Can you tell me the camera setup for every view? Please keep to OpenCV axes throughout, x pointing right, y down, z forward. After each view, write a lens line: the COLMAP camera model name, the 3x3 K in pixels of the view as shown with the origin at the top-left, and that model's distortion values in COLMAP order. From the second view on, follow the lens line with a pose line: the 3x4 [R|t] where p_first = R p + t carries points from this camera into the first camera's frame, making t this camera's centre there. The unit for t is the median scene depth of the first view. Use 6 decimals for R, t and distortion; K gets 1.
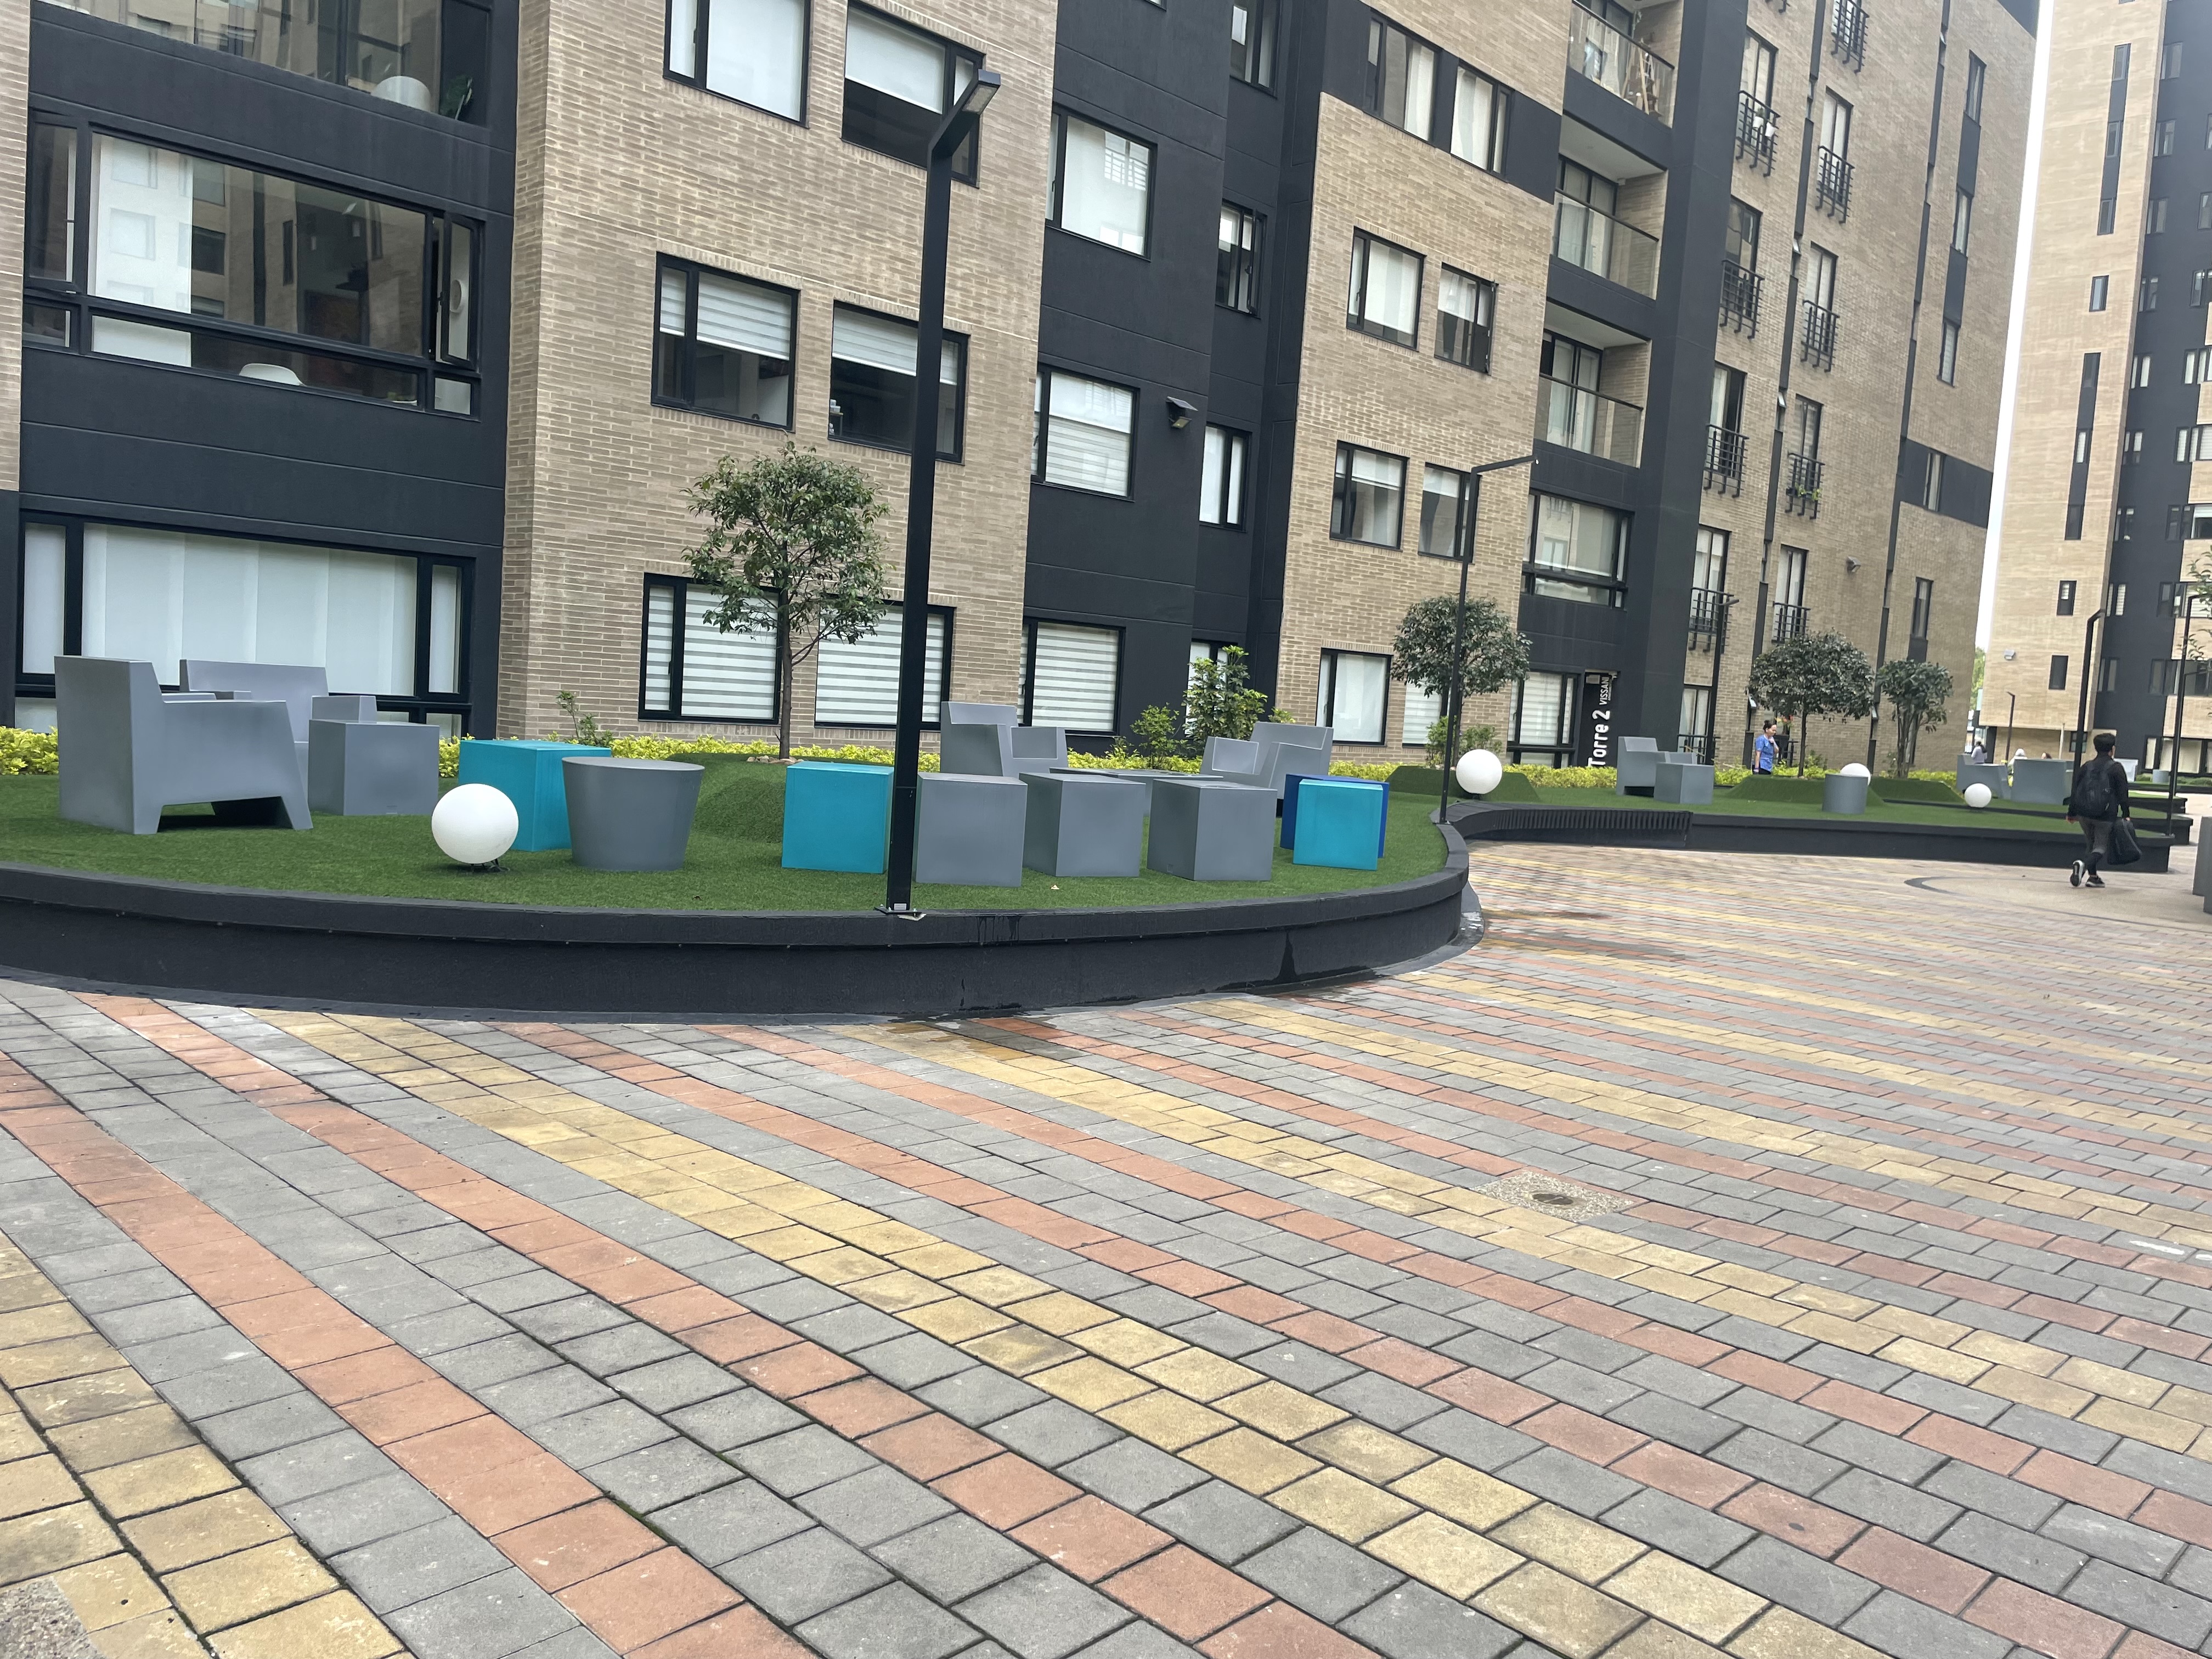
lens RADIAL K [[1688.3, 0, 1110.1], [0, 1688.3, 823.6], [0, 0, 1]] dist [0.081502, -0.102563]
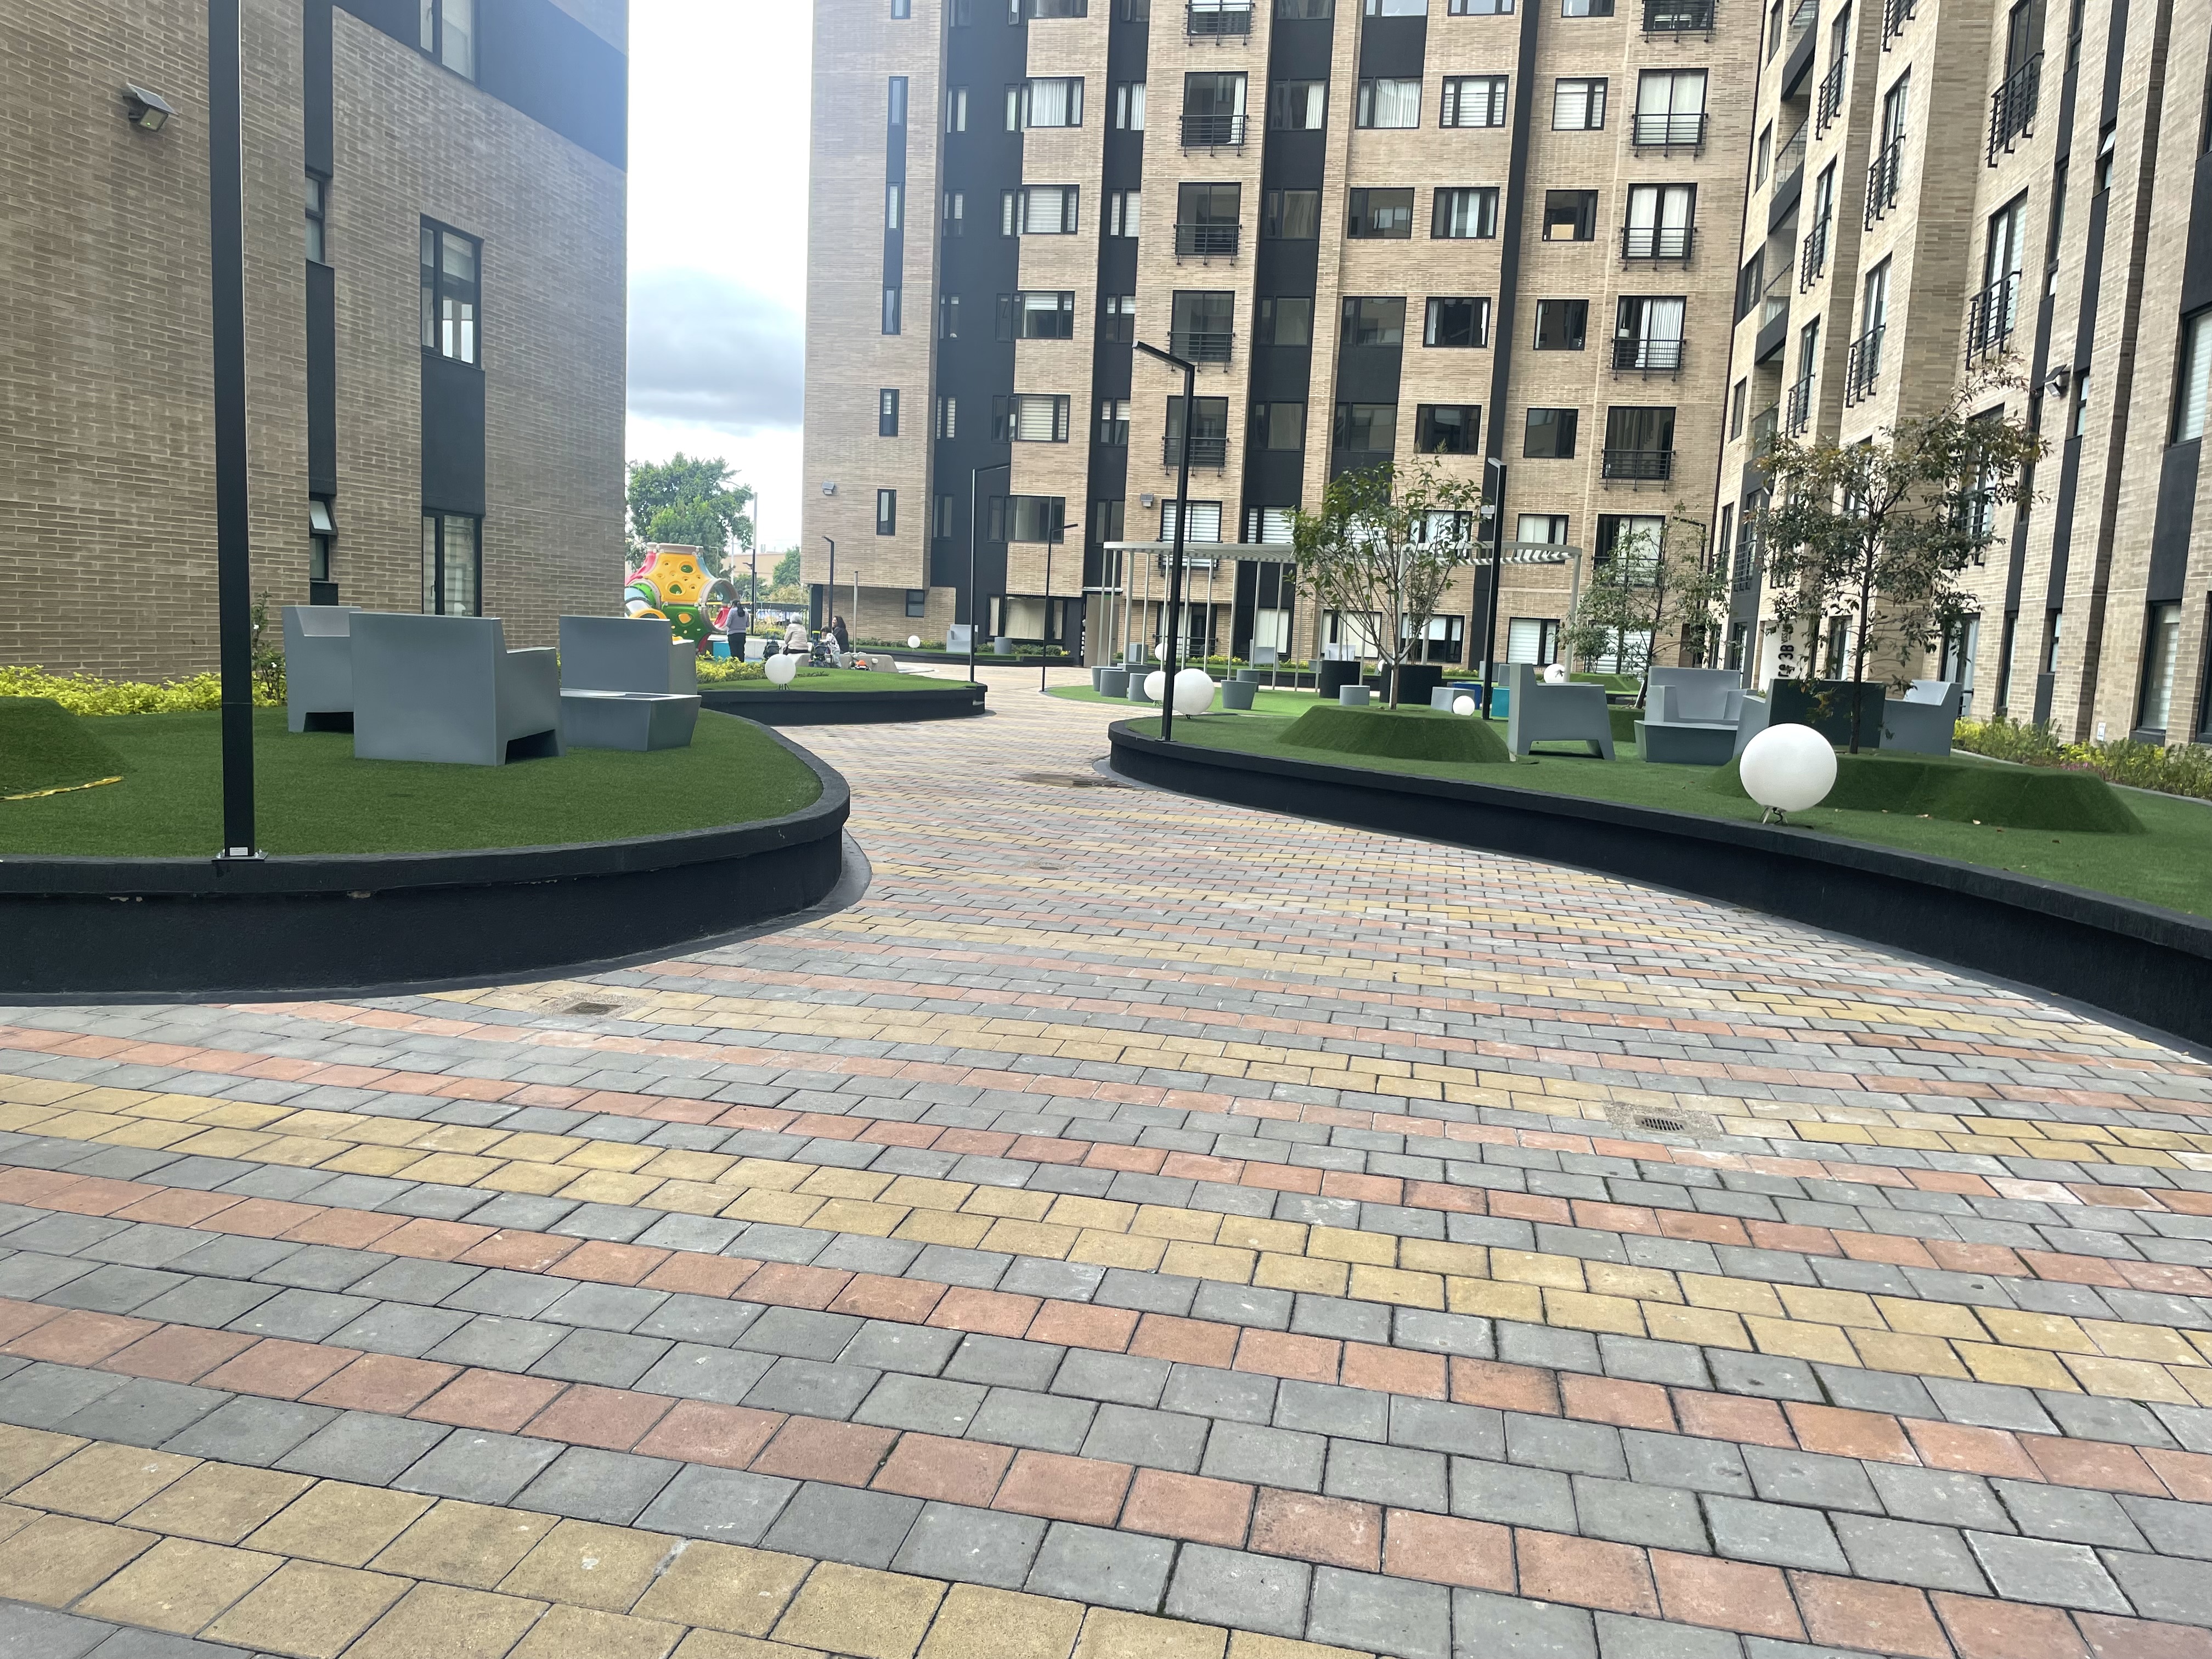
lens RADIAL K [[1688.3, 0, 1085.0], [0, 1688.3, 842.5], [0, 0, 1]] dist [0.081502, -0.102563]
pose [[0.827247, -0.089859, 0.554606, 0.196428], [0.048370, 0.994853, 0.089040, -0.004766], [-0.559753, -0.046832, 0.827335, 0.322065]]
